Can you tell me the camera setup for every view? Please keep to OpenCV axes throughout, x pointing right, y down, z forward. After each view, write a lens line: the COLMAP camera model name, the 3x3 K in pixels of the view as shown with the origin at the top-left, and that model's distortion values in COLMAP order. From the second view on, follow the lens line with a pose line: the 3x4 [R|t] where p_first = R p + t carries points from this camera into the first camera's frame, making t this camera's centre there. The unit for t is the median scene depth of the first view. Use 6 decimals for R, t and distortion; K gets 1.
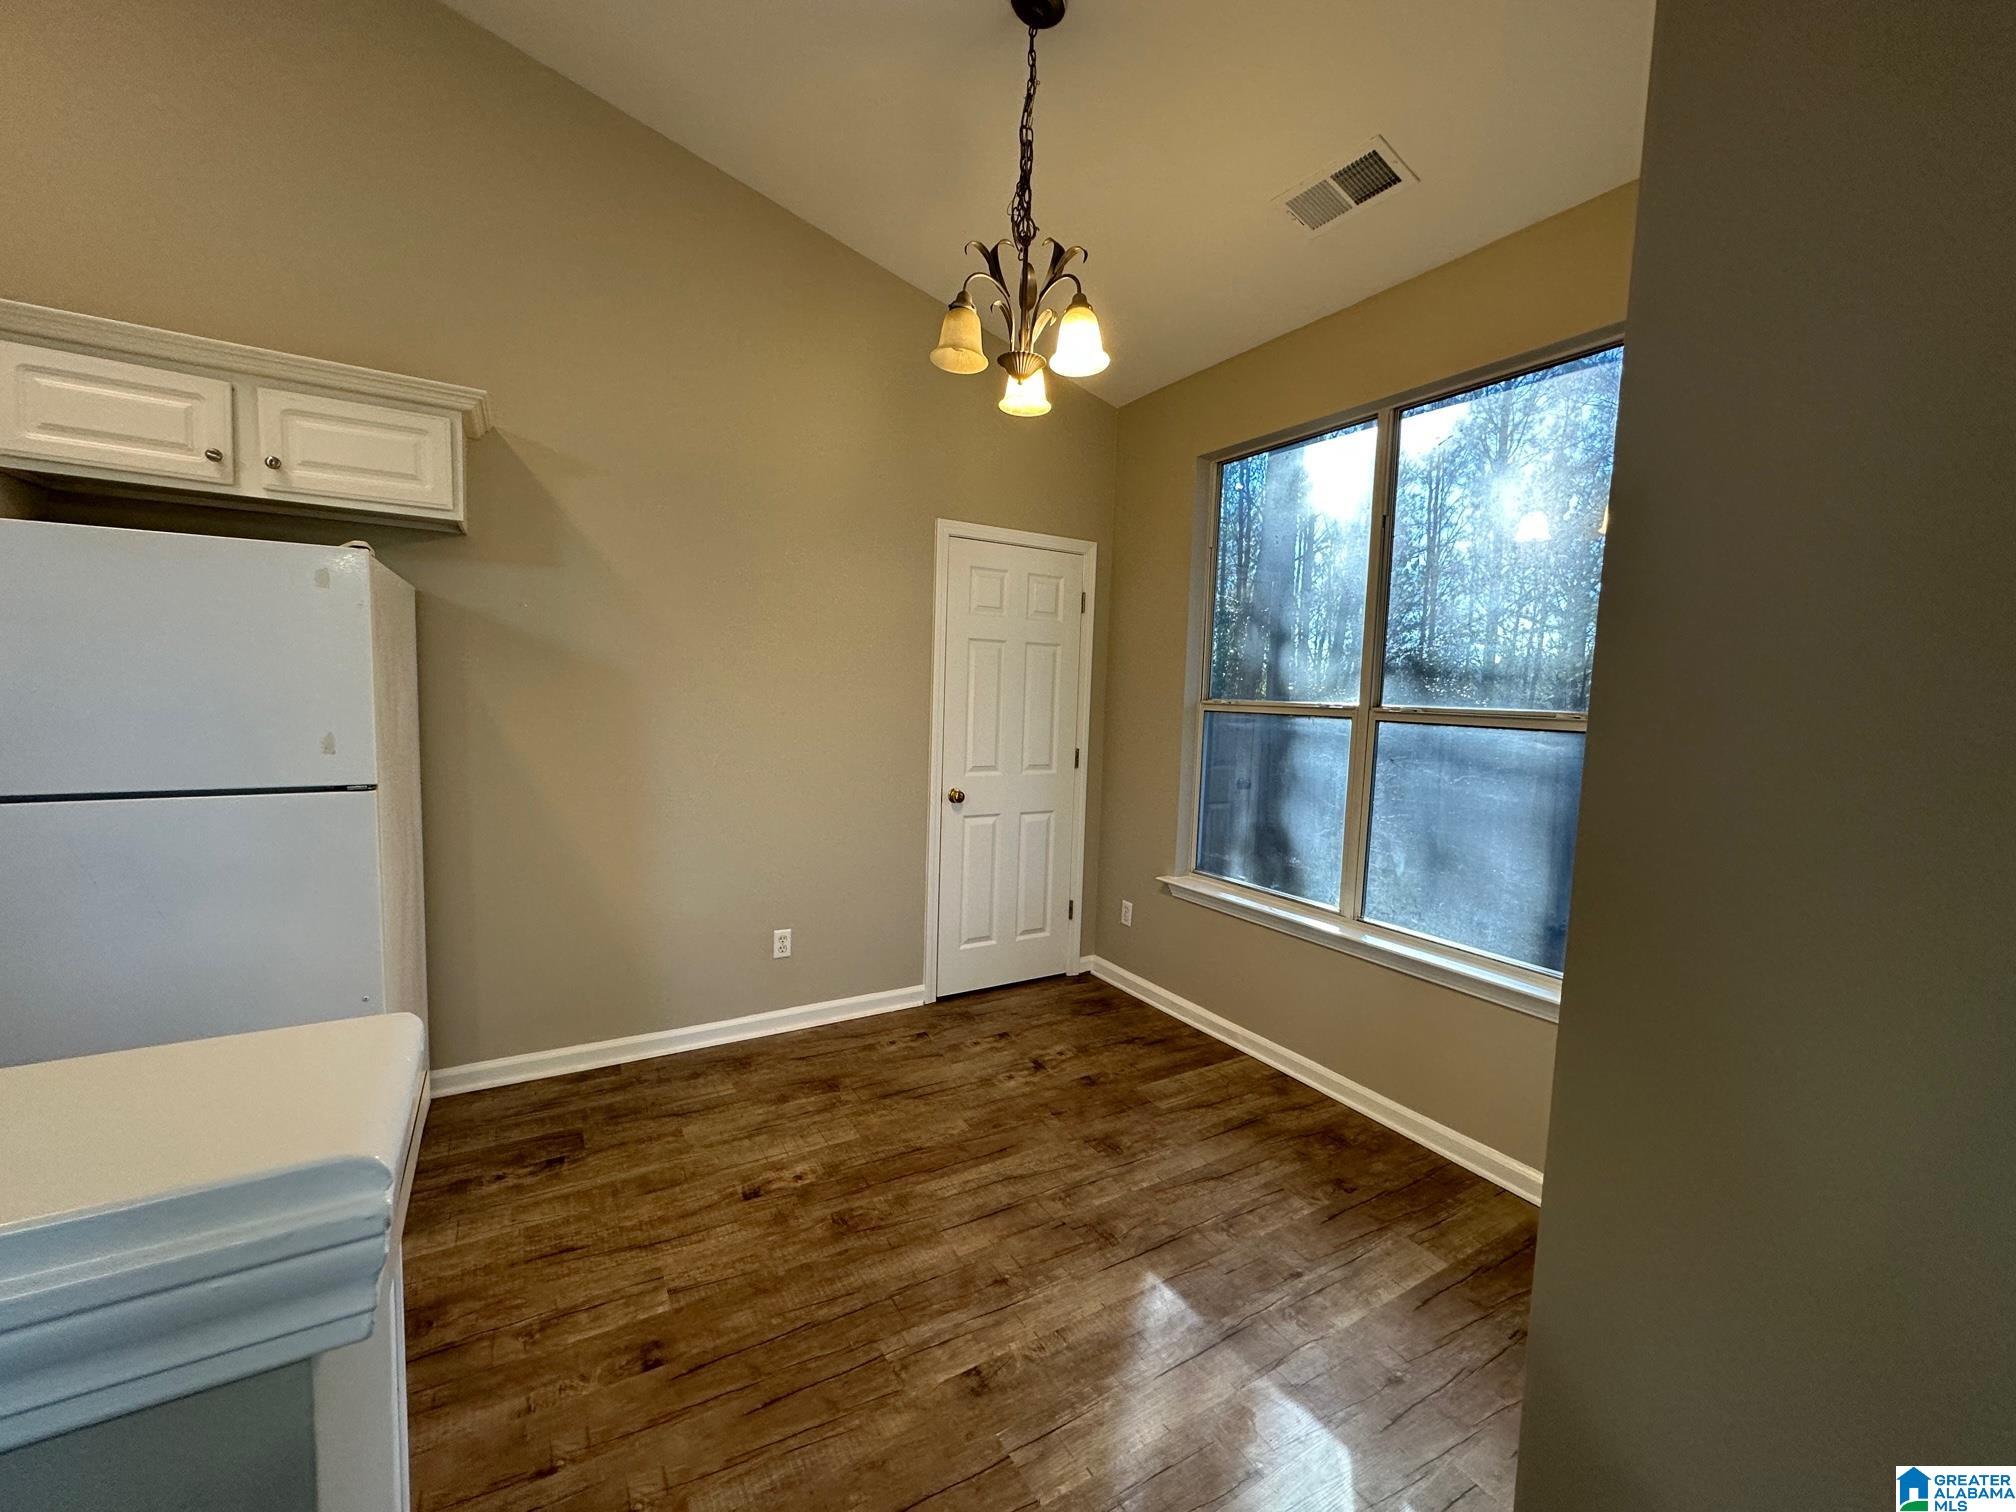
lens RADIAL K [[802.7, 0, 1008.0], [0, 802.7, 756.0], [0, 0, 1]] dist [-0.001571, -0.000080]
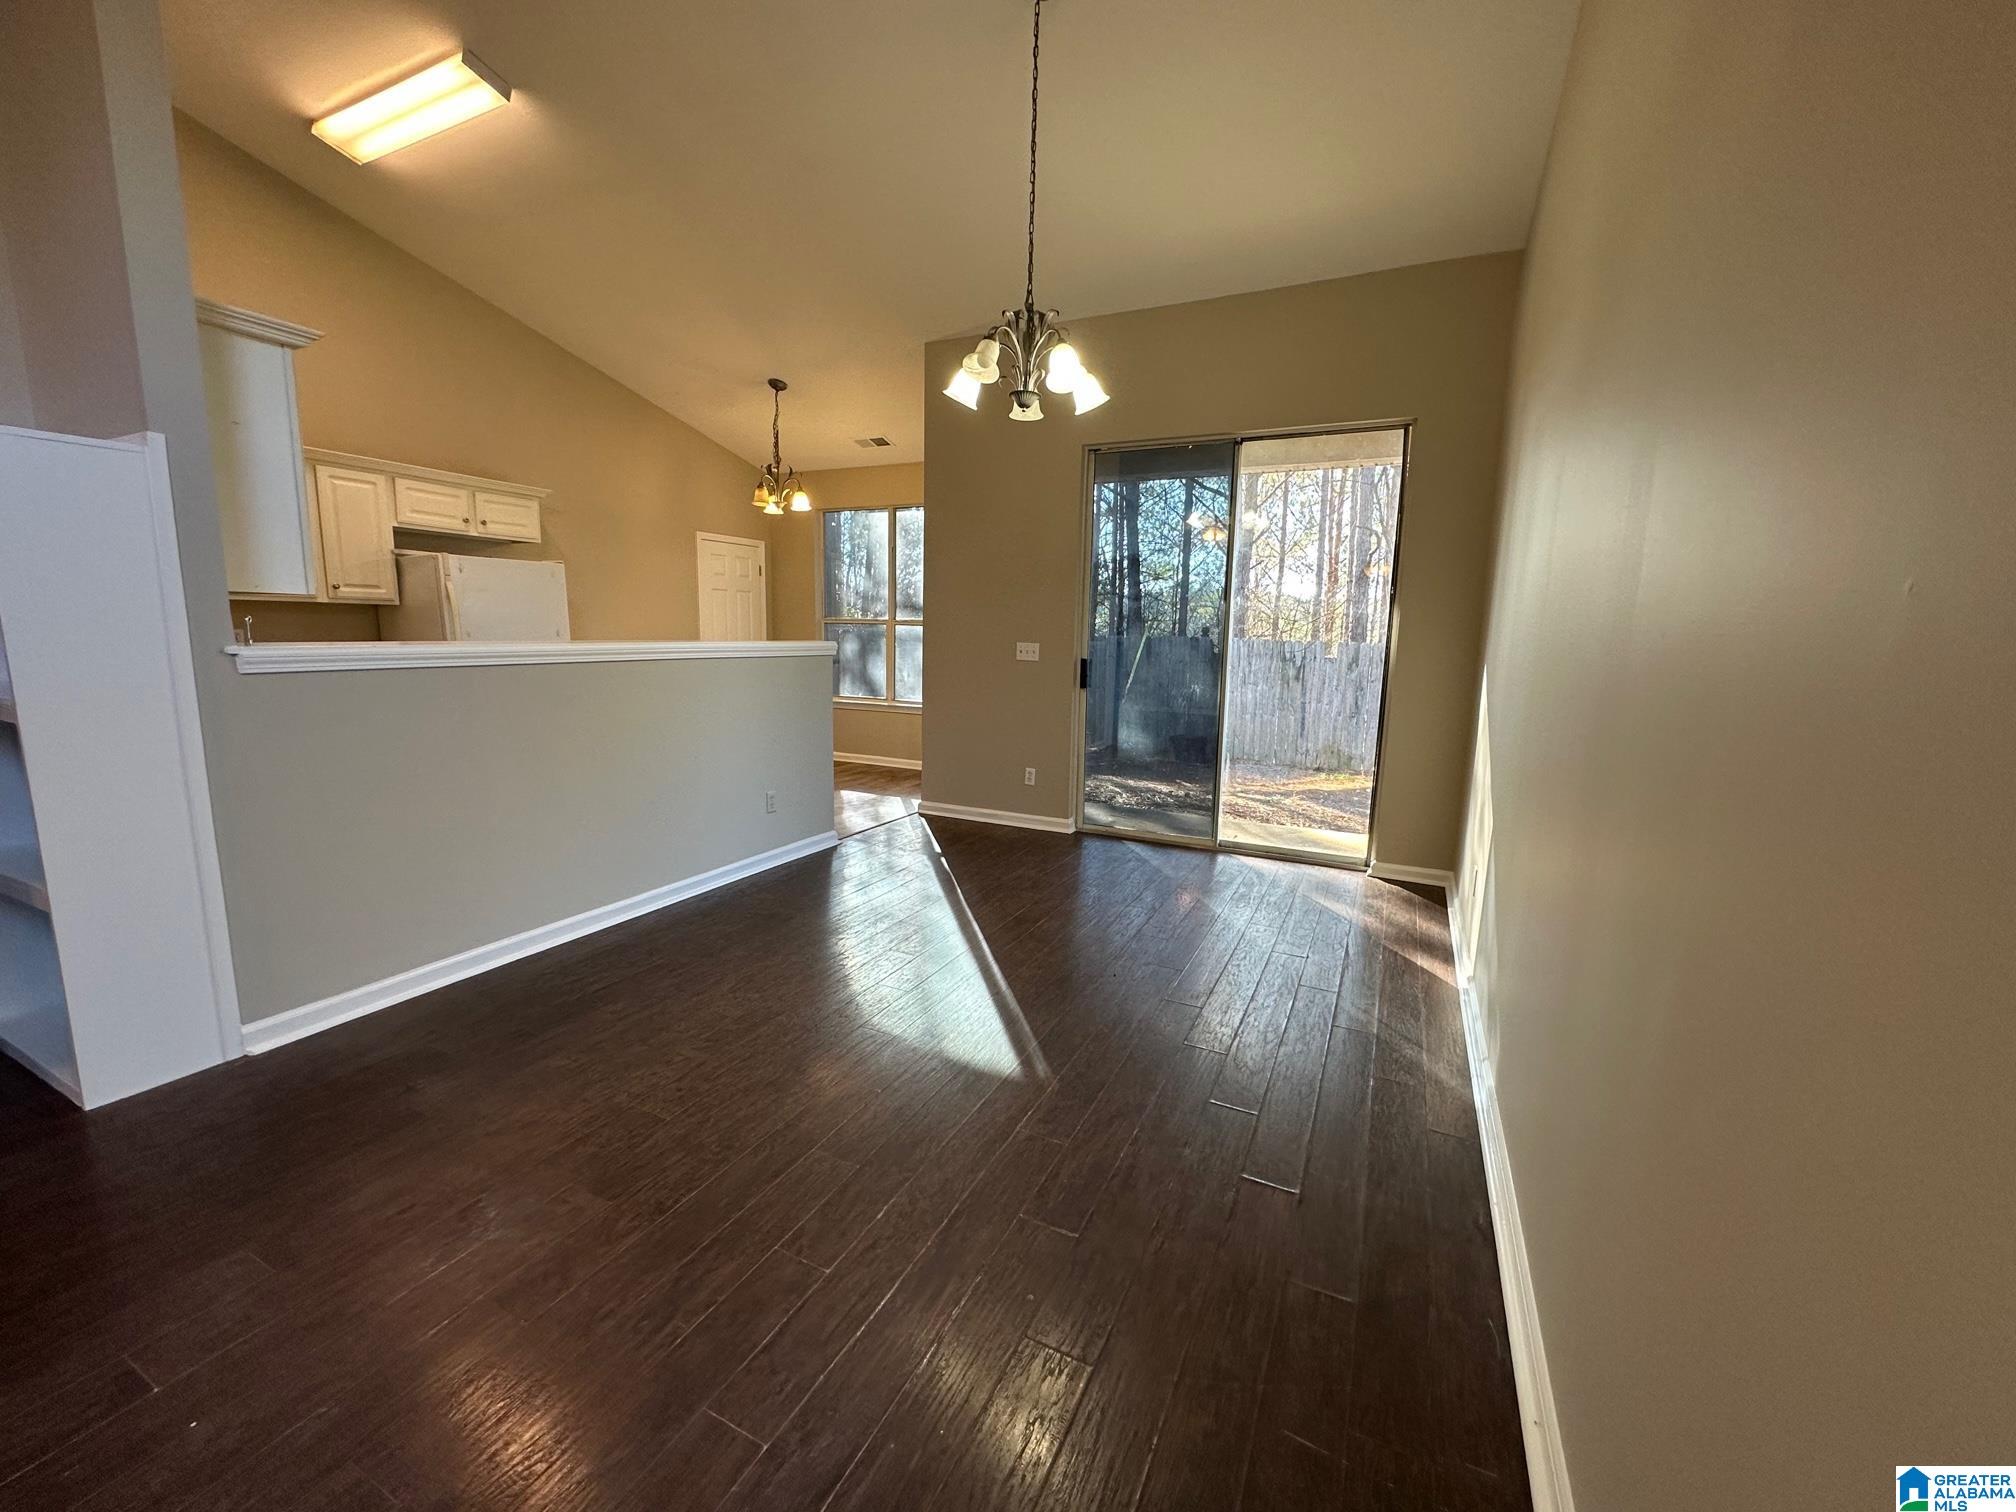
lens RADIAL K [[802.7, 0, 1008.0], [0, 802.7, 756.0], [0, 0, 1]] dist [-0.001571, -0.000080]
pose [[0.843972, -0.094503, 0.527997, -0.916587], [0.045258, 0.993393, 0.105460, 0.166670], [-0.534475, -0.065110, 0.842673, -2.011806]]
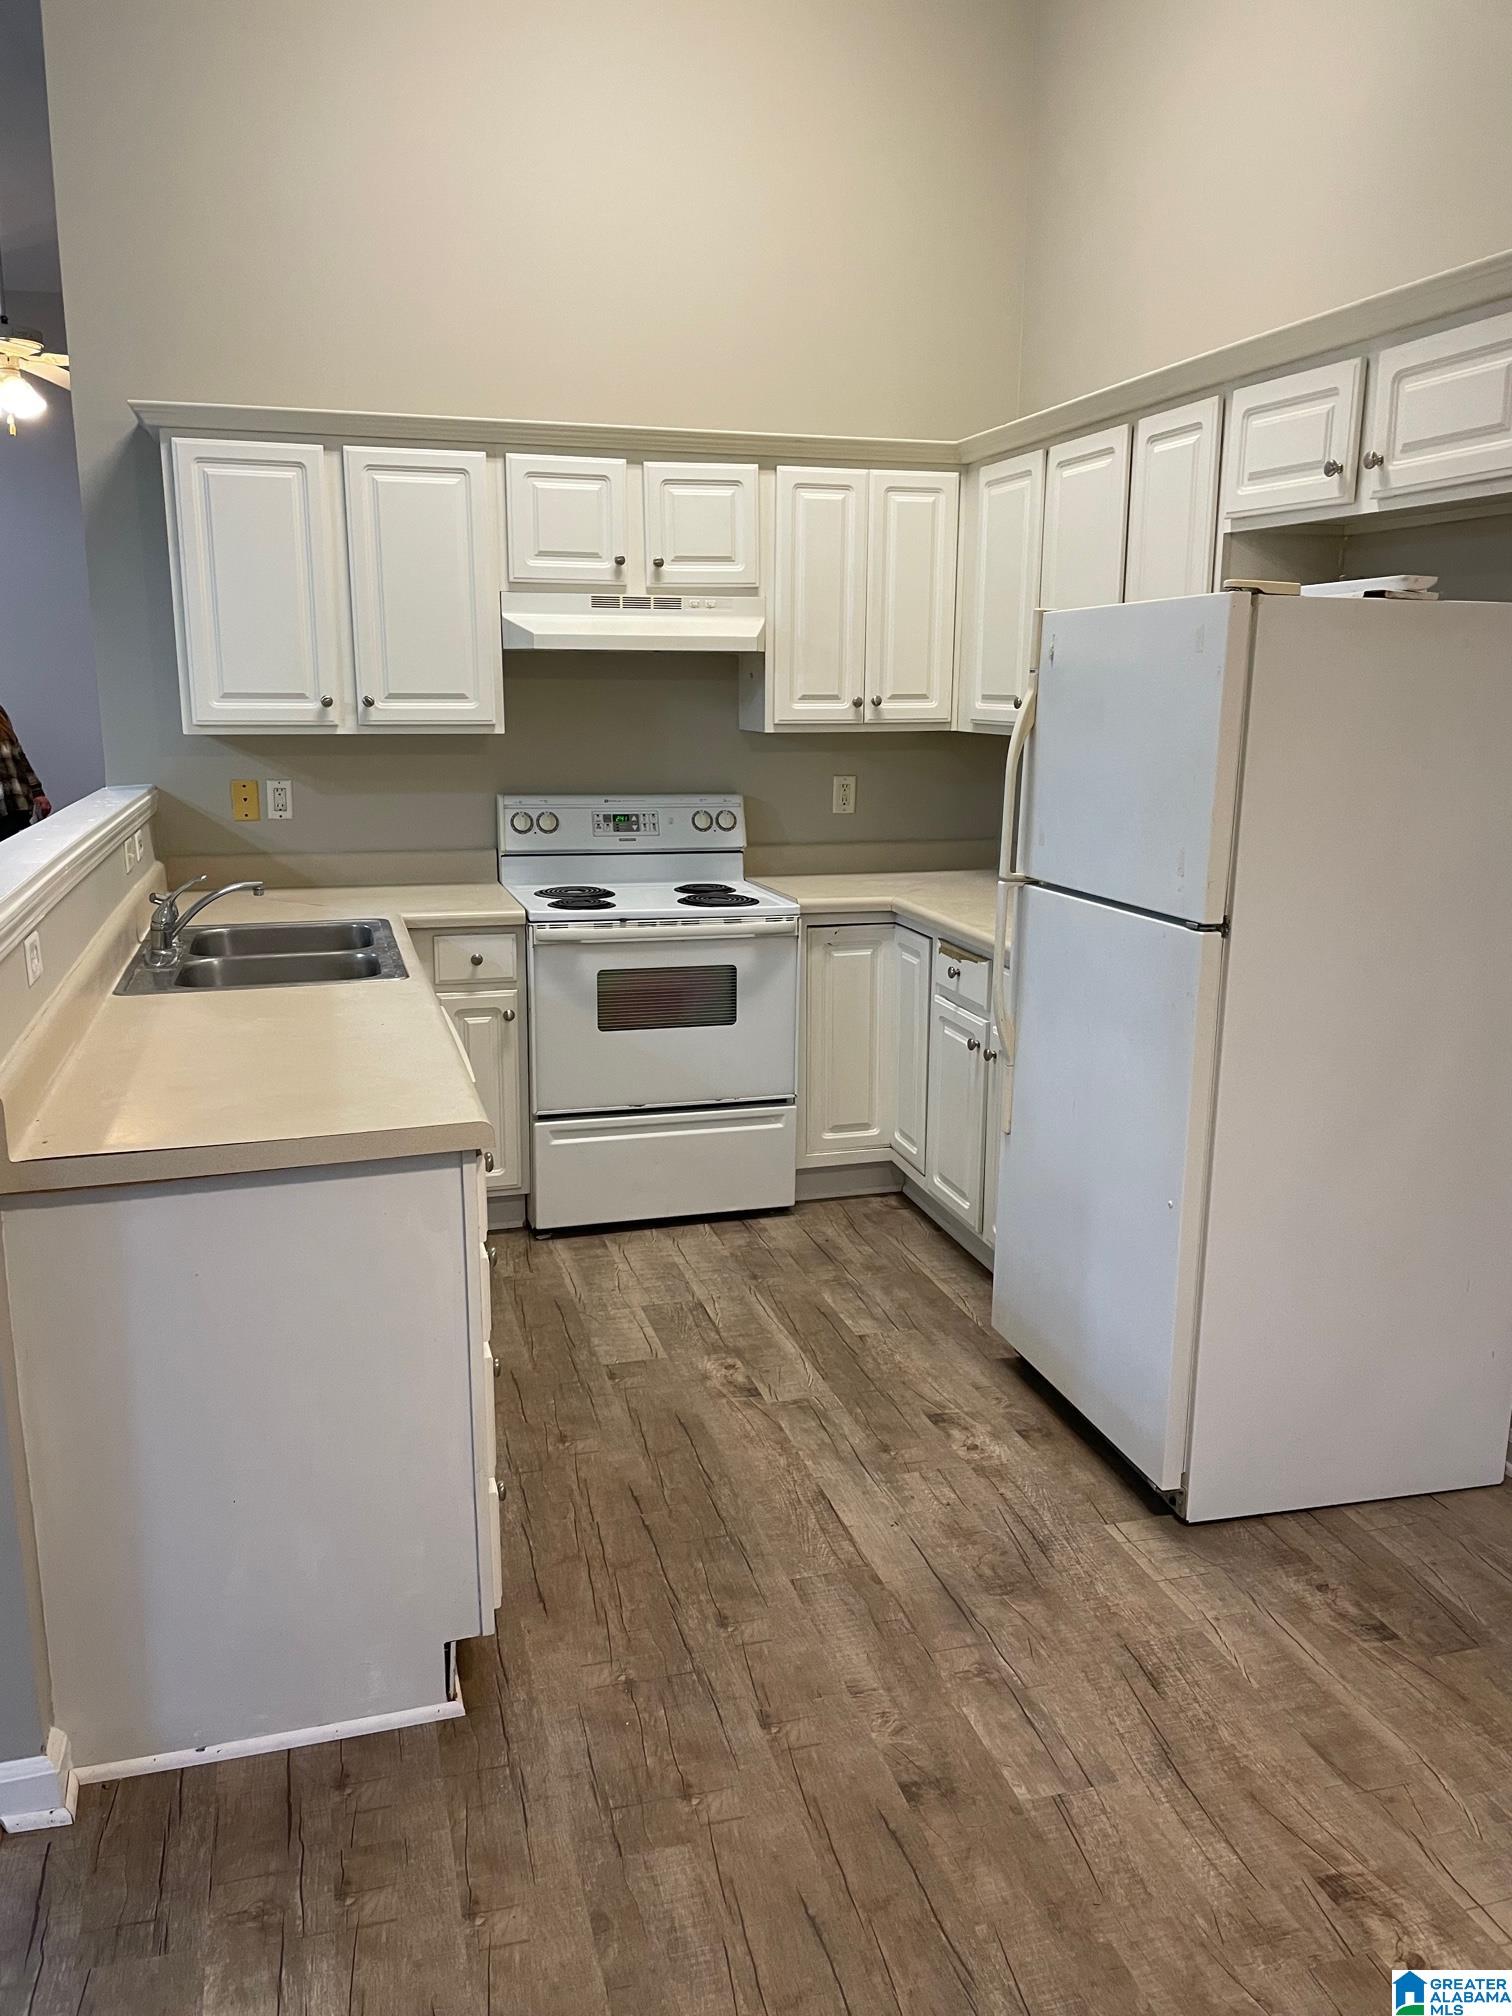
lens RADIAL K [[1525.8, 0, 756.0], [0, 1525.8, 1008.0], [0, 0, 1]] dist [-0.004092, -0.007037]
pose [[-0.256381, 0.170232, -0.951467, 0.566384], [-0.093361, 0.975405, 0.199672, -0.115535], [0.962056, 0.140022, -0.234182, 0.850950]]
